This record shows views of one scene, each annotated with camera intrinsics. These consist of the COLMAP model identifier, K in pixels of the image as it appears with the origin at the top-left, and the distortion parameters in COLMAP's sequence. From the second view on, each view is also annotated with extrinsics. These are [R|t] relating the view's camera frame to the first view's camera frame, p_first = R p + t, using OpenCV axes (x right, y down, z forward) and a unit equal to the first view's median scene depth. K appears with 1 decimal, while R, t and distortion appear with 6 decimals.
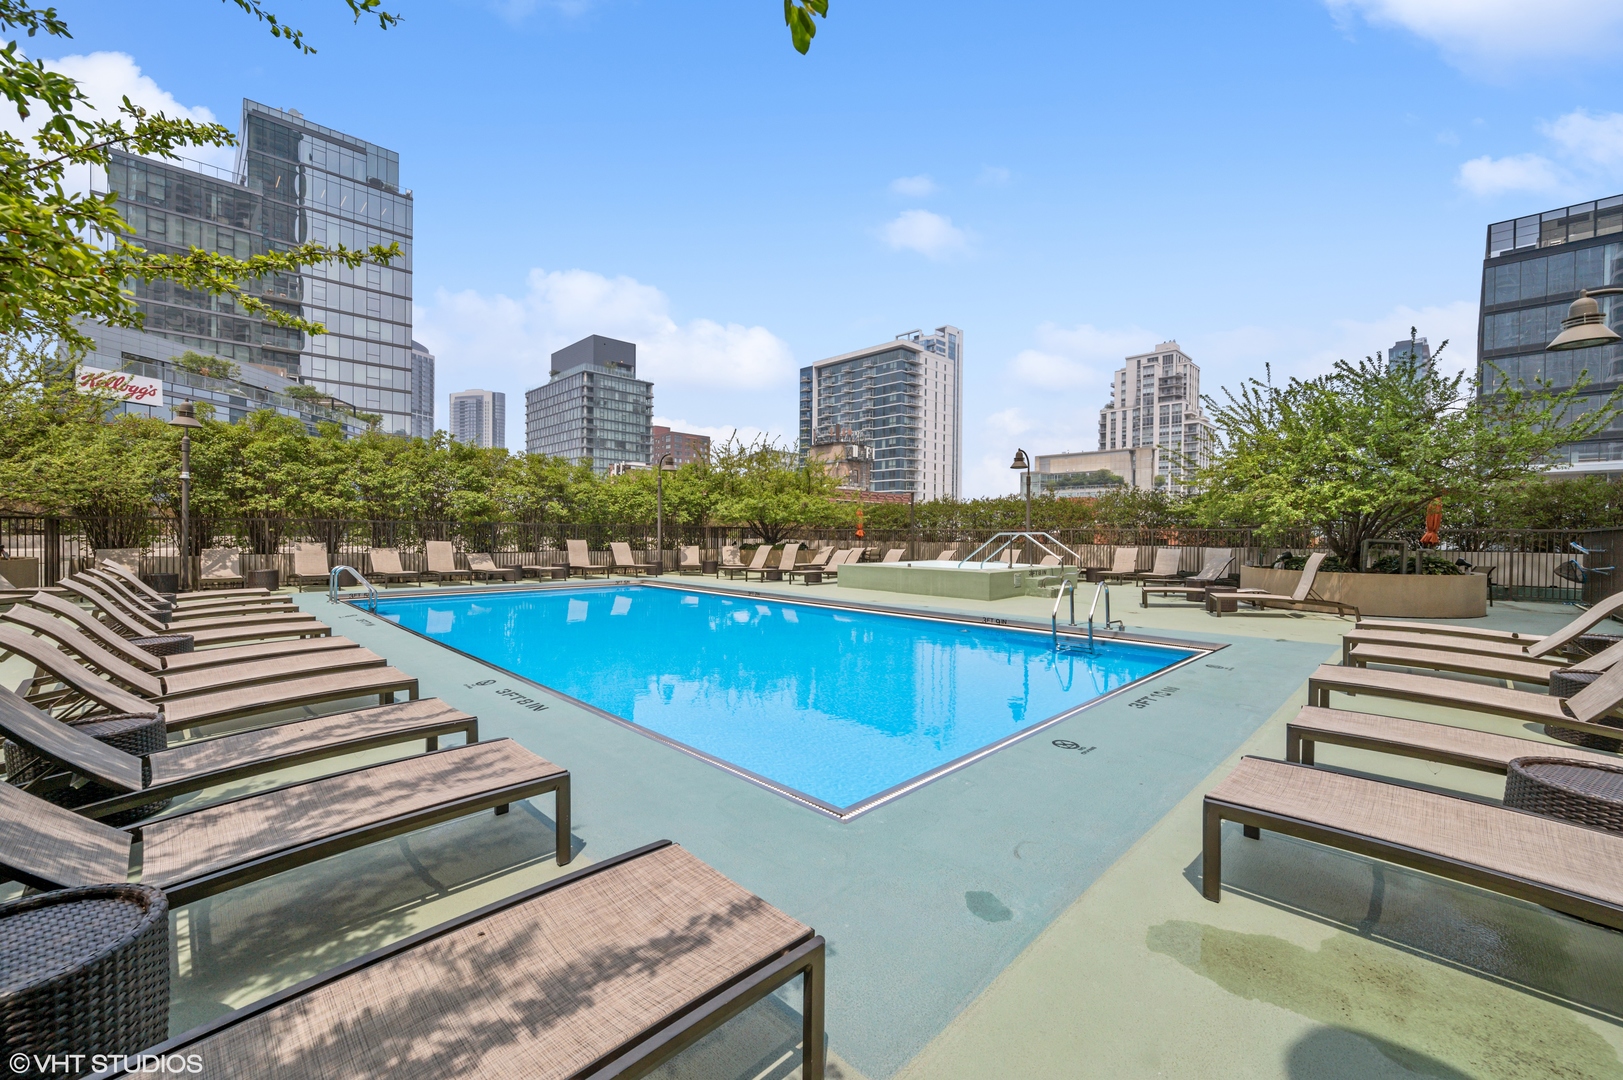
lens RADIAL K [[640.2, 0, 811.5], [0, 640.2, 540.0], [0, 0, 1]] dist [0.000236, 0.000073]
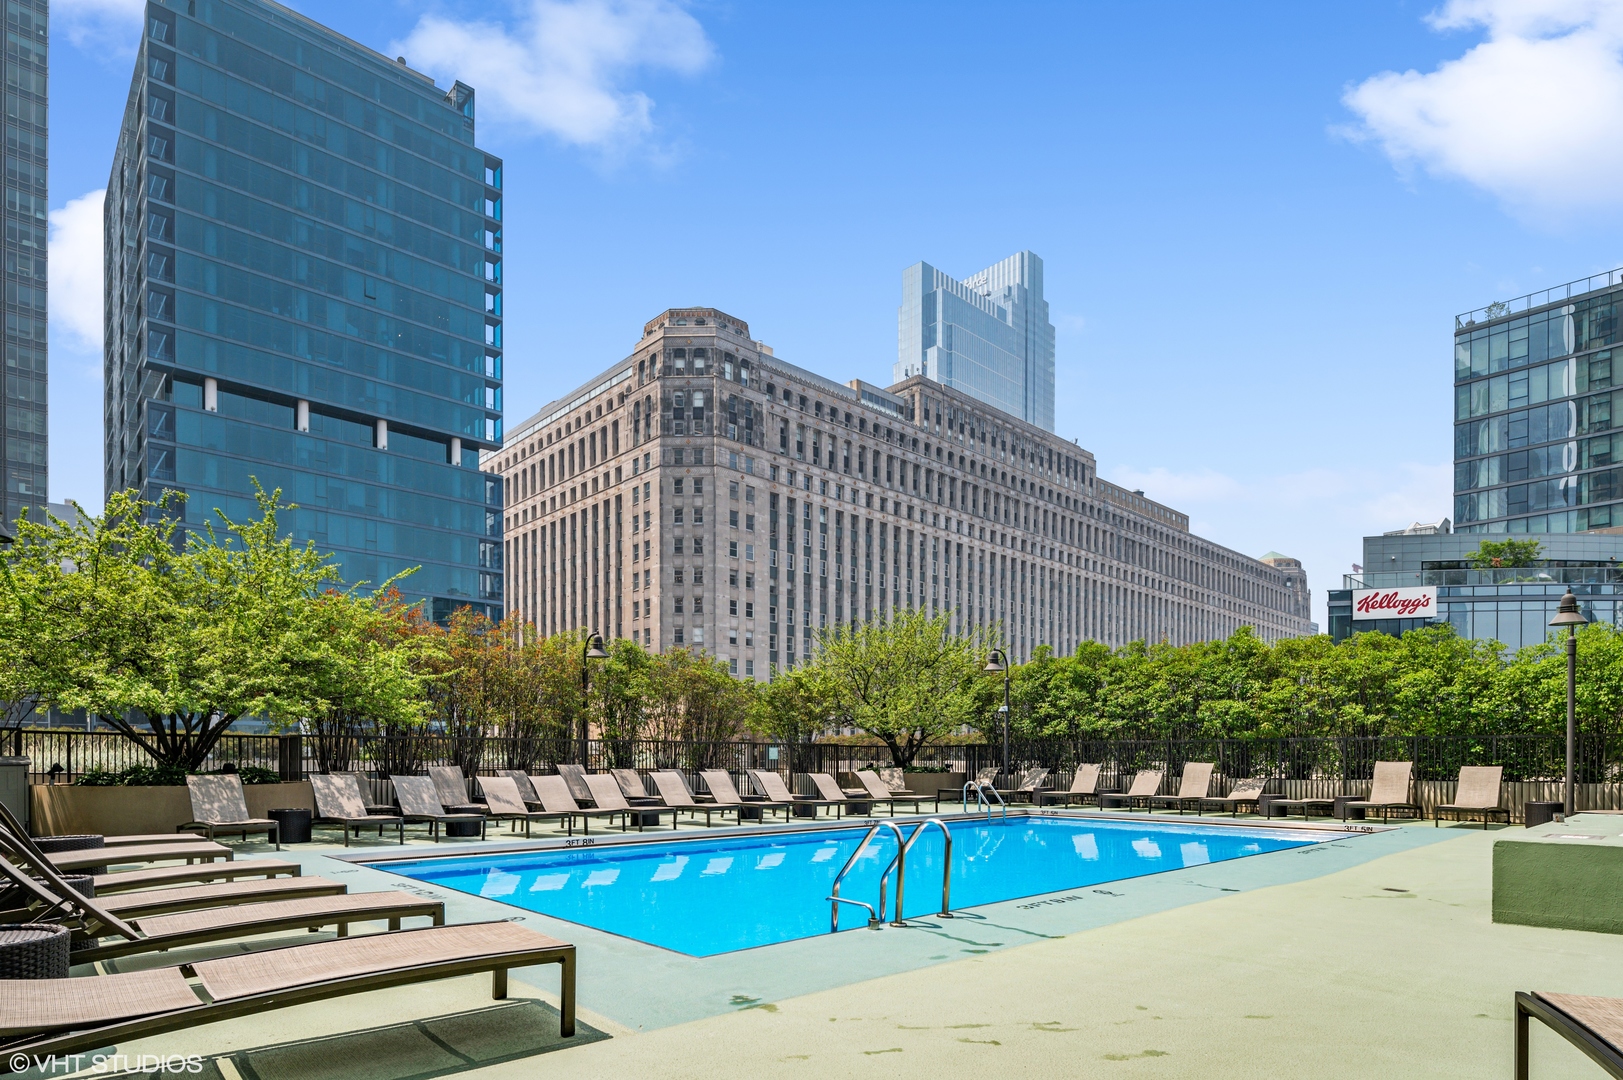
lens RADIAL K [[883.8, 0, 811.5], [0, 883.8, 540.0], [0, 0, 1]] dist [0.000695, -0.000225]
pose [[-0.039595, -0.246410, -0.968356, 0.357610], [-0.014158, 0.969157, -0.246035, 0.006415], [0.999116, 0.003968, -0.041862, 0.271791]]
